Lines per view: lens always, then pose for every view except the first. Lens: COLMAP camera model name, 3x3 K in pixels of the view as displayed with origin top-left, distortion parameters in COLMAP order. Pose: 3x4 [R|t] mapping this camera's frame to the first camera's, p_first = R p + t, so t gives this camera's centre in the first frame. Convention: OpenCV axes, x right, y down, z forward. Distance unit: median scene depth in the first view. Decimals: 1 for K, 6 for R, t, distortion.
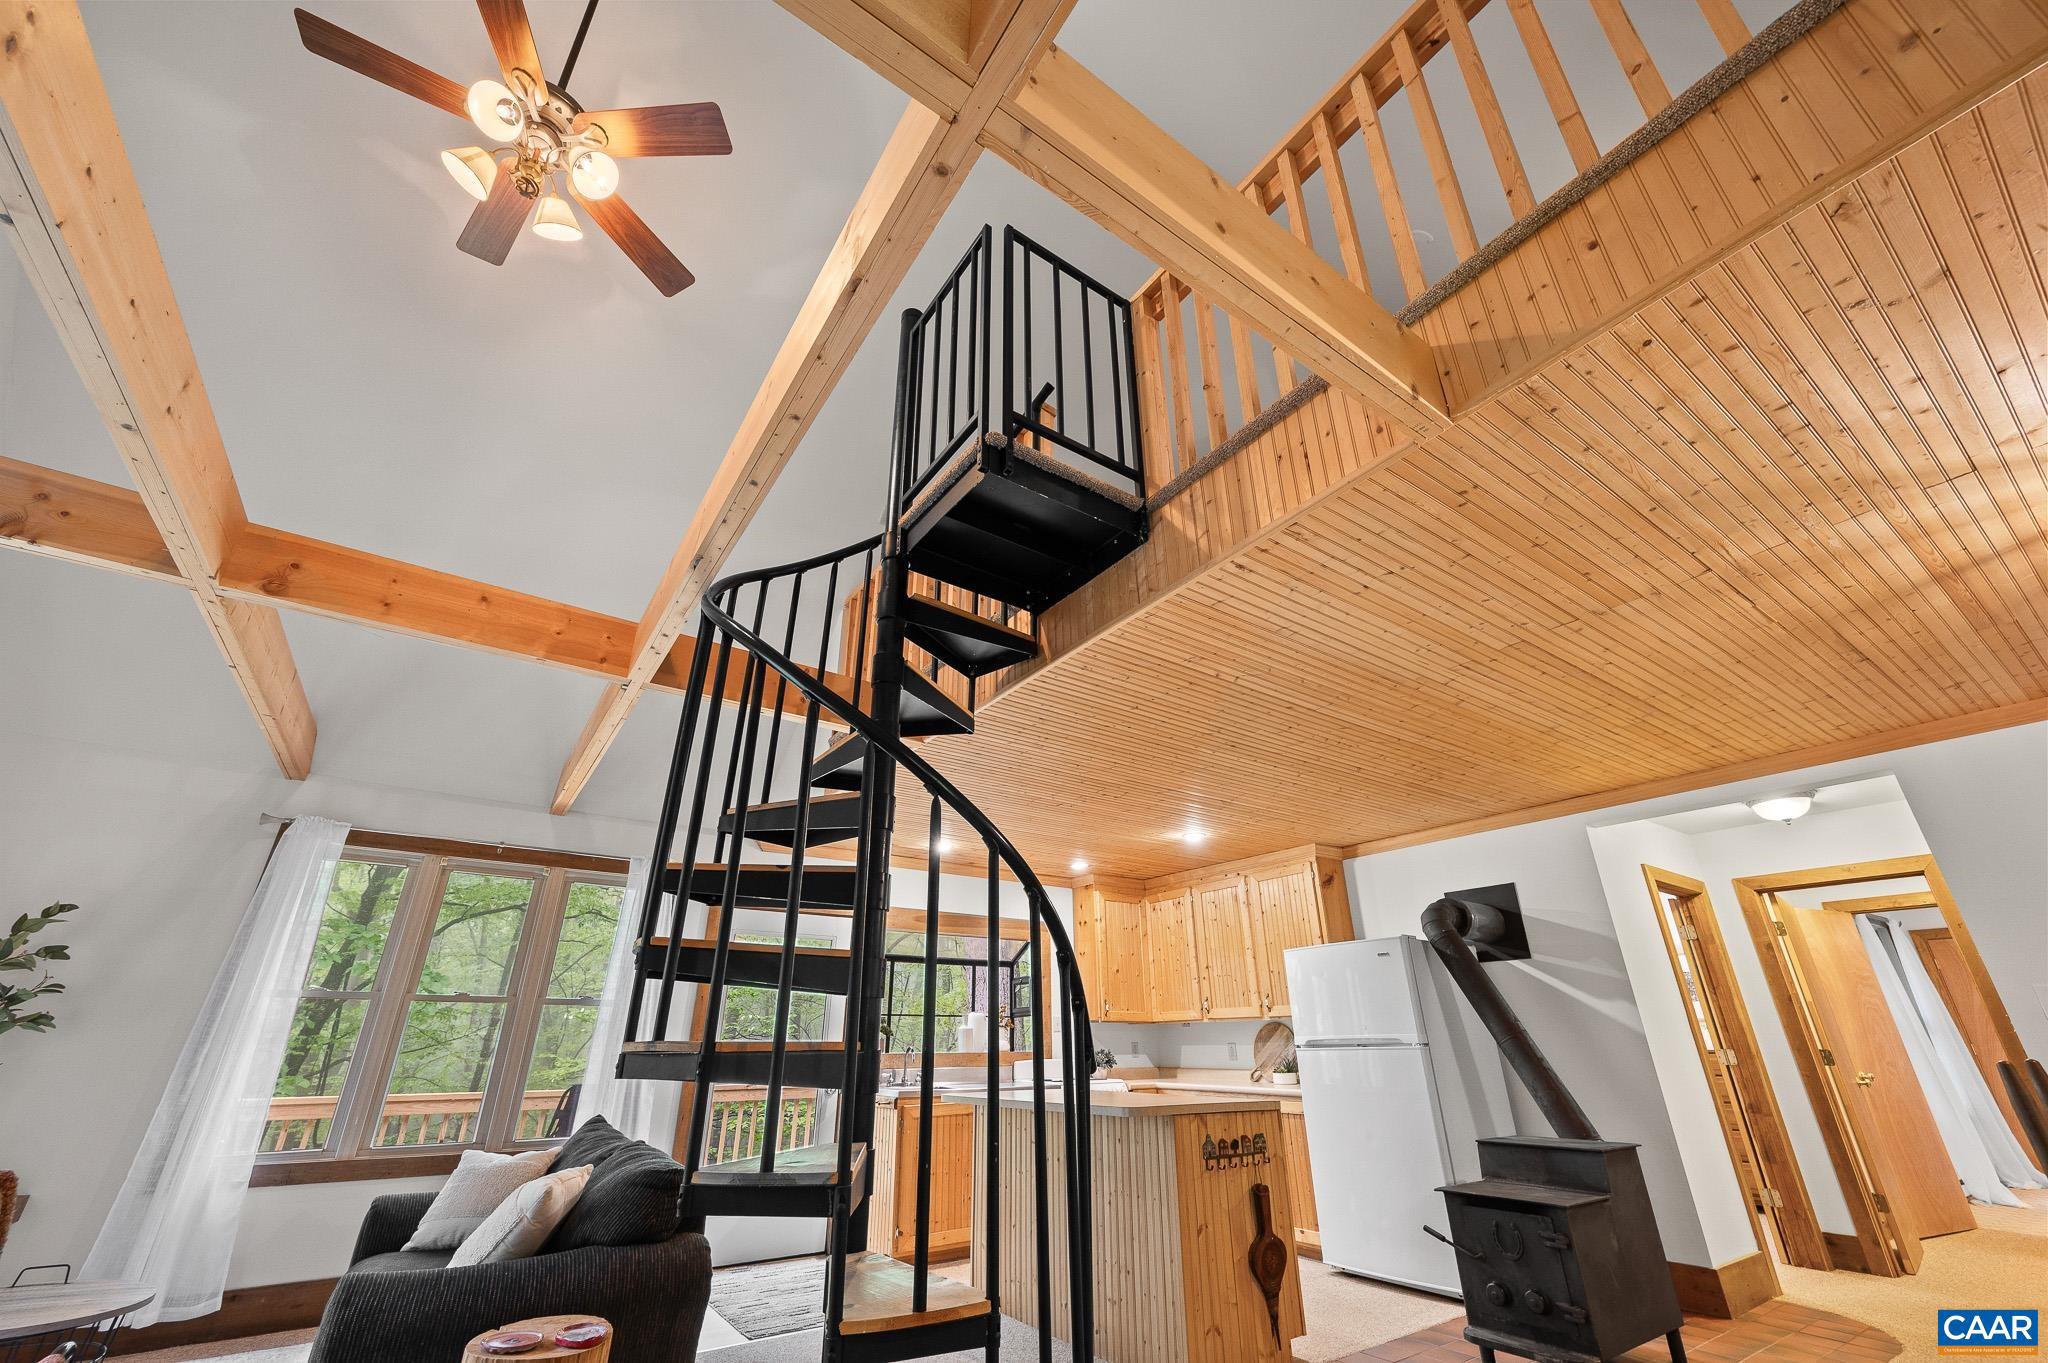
lens RADIAL K [[804.6, 0, 1026.8], [0, 804.6, 686.3], [0, 0, 1]] dist [-0.001771, 0.000009]
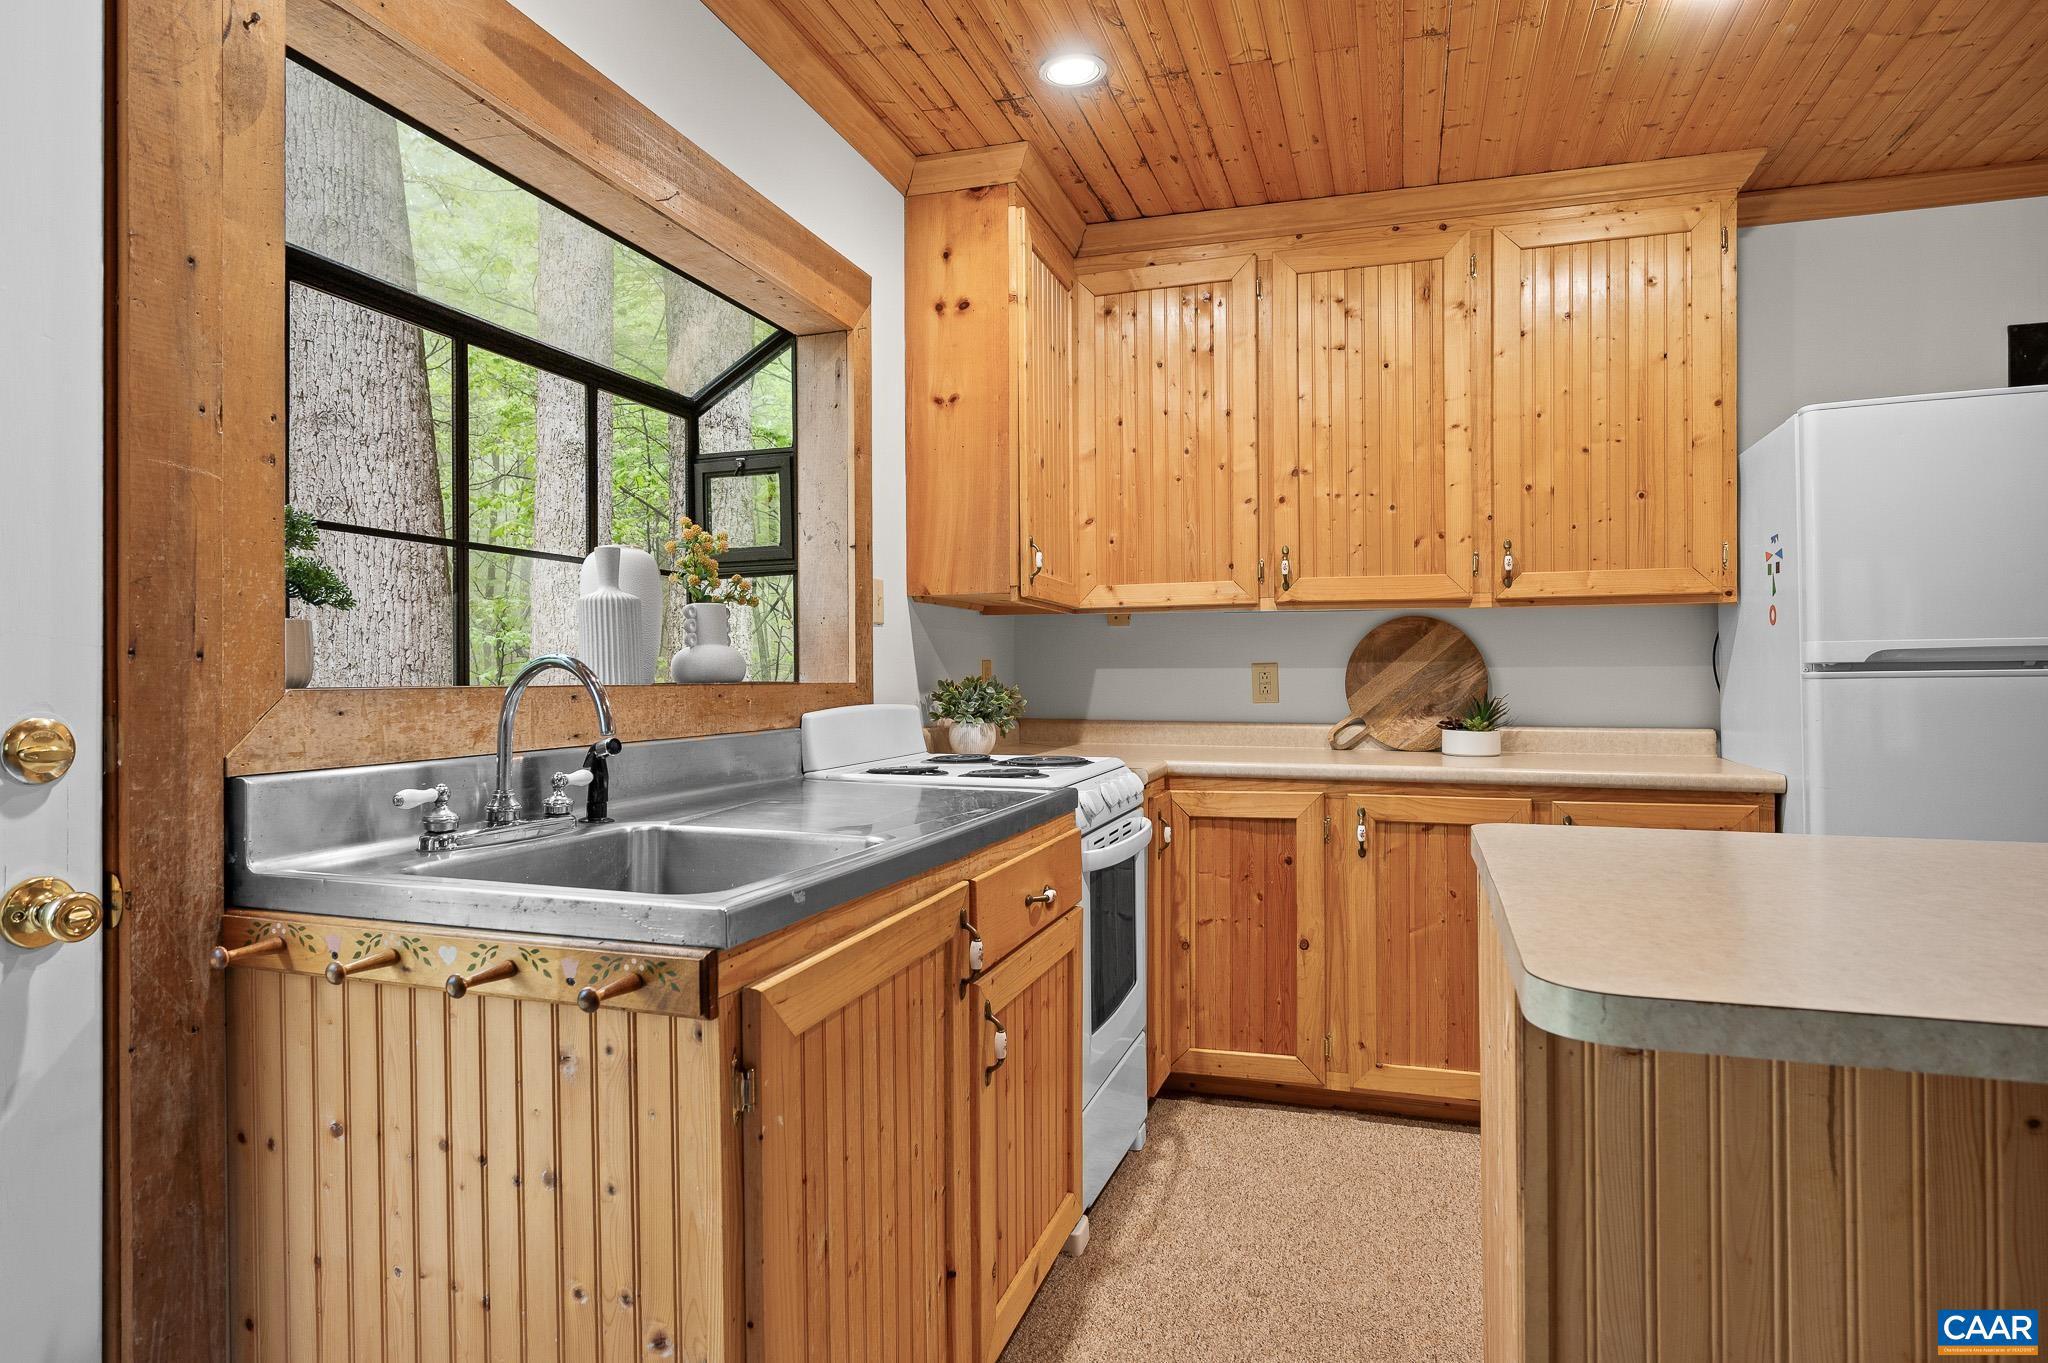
lens RADIAL K [[1162.3, 0, 1024.0], [0, 1162.3, 681.5], [0, 0, 1]] dist [0.002752, 0.000193]
pose [[0.794107, 0.001384, 0.607777, -0.280945], [-0.249520, 0.912581, 0.323938, 0.424329], [-0.554197, -0.408893, 0.725032, 0.927401]]
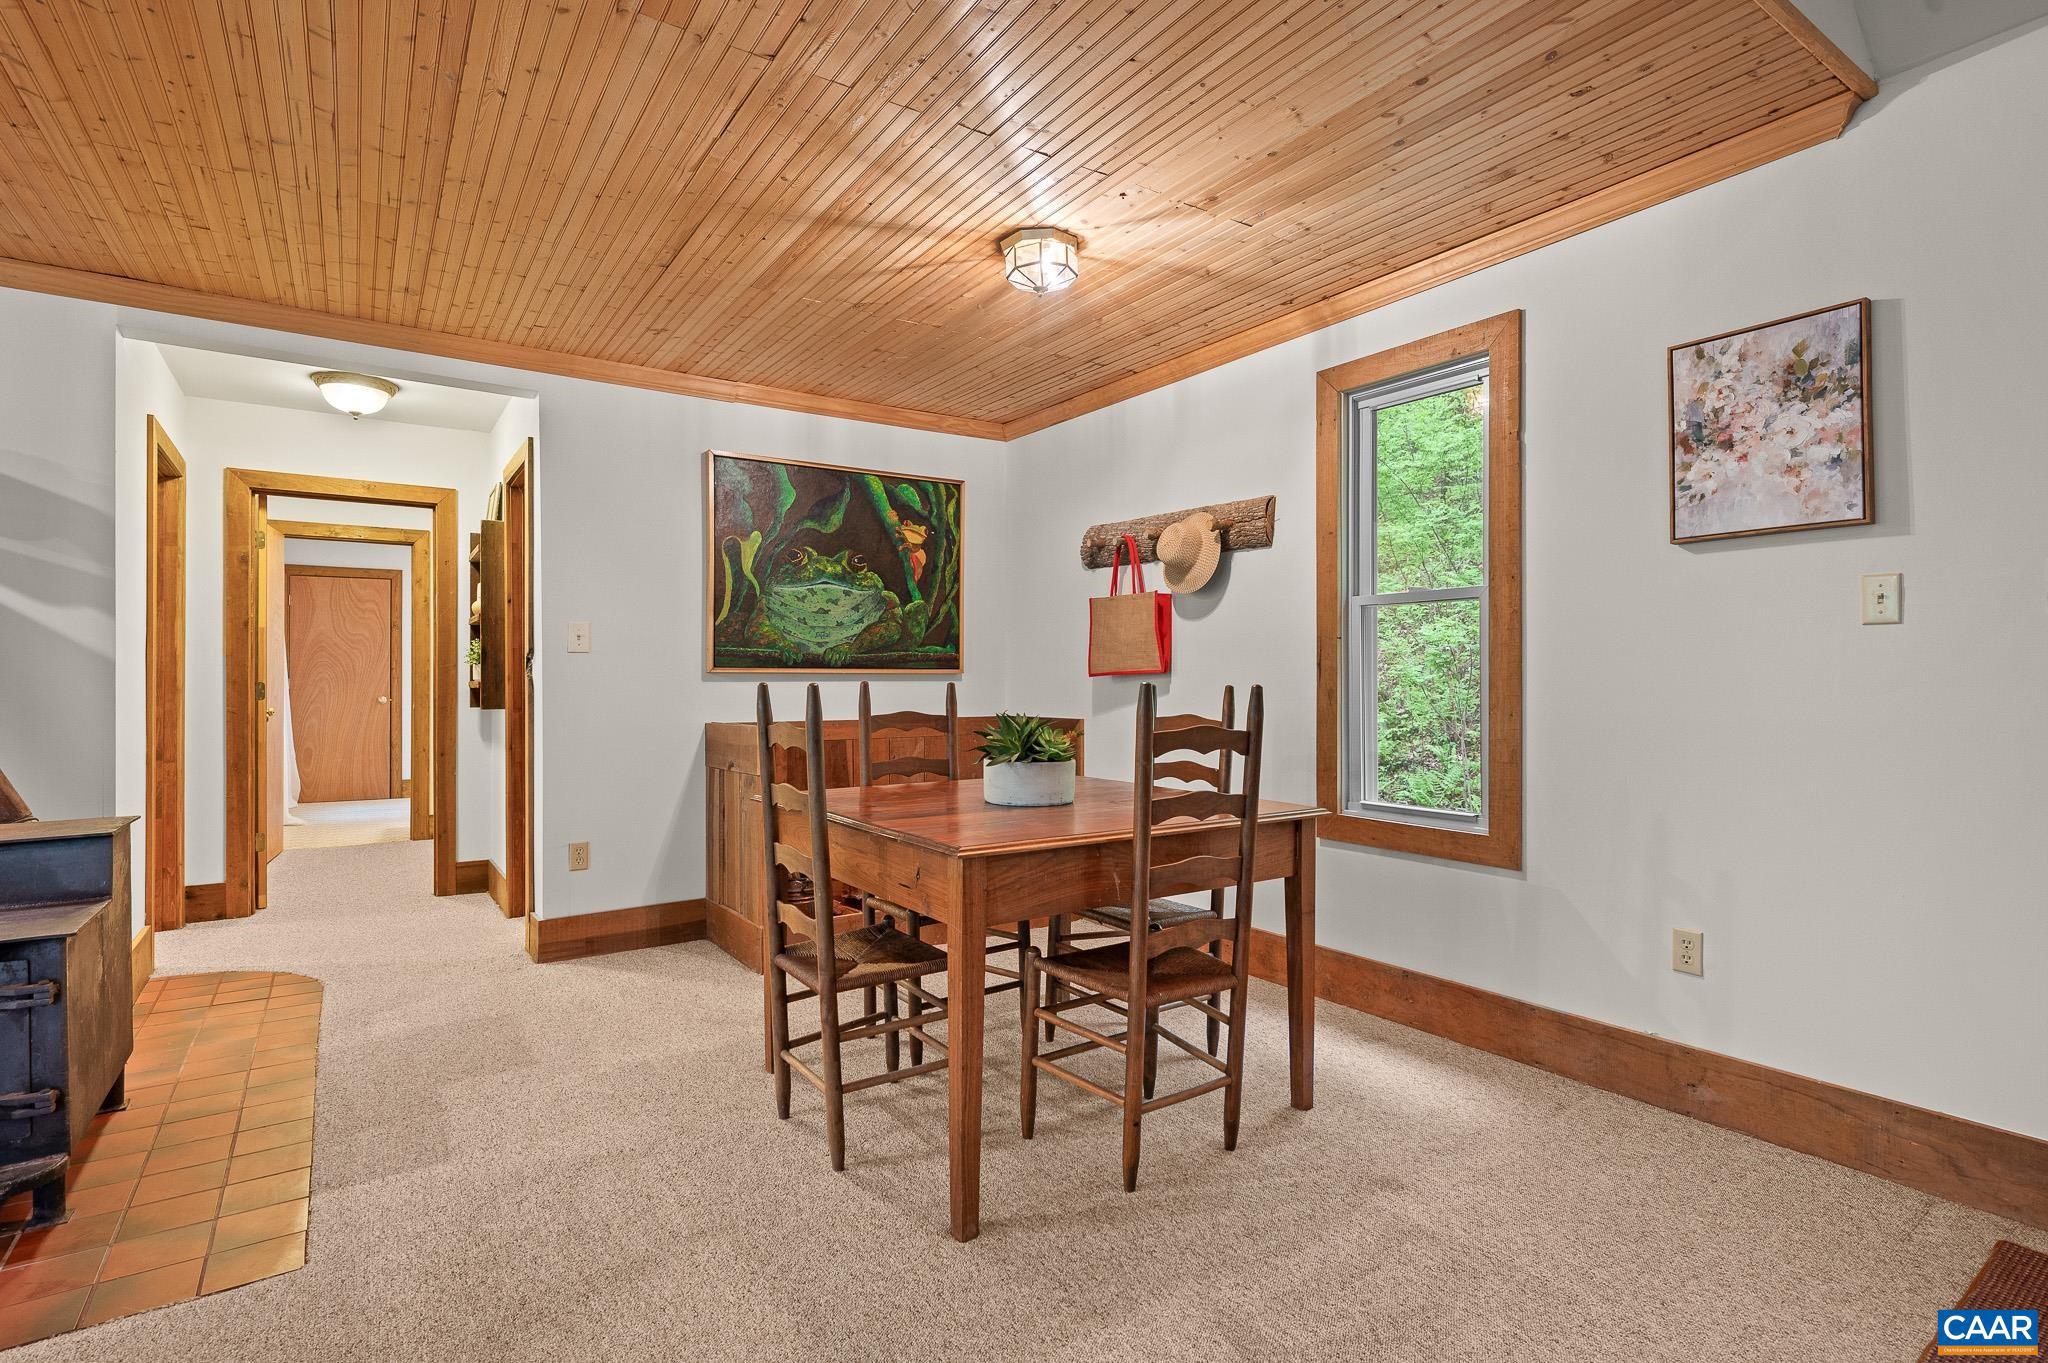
lens RADIAL K [[990.0, 0, 1023.4], [0, 990.0, 676.1], [0, 0, 1]] dist [-0.000273, 0.000278]
pose [[0.008286, 0.004887, 0.999954, -0.012157], [-0.404817, 0.914397, -0.001115, 0.147947], [-0.914360, -0.404789, 0.009556, 0.312928]]
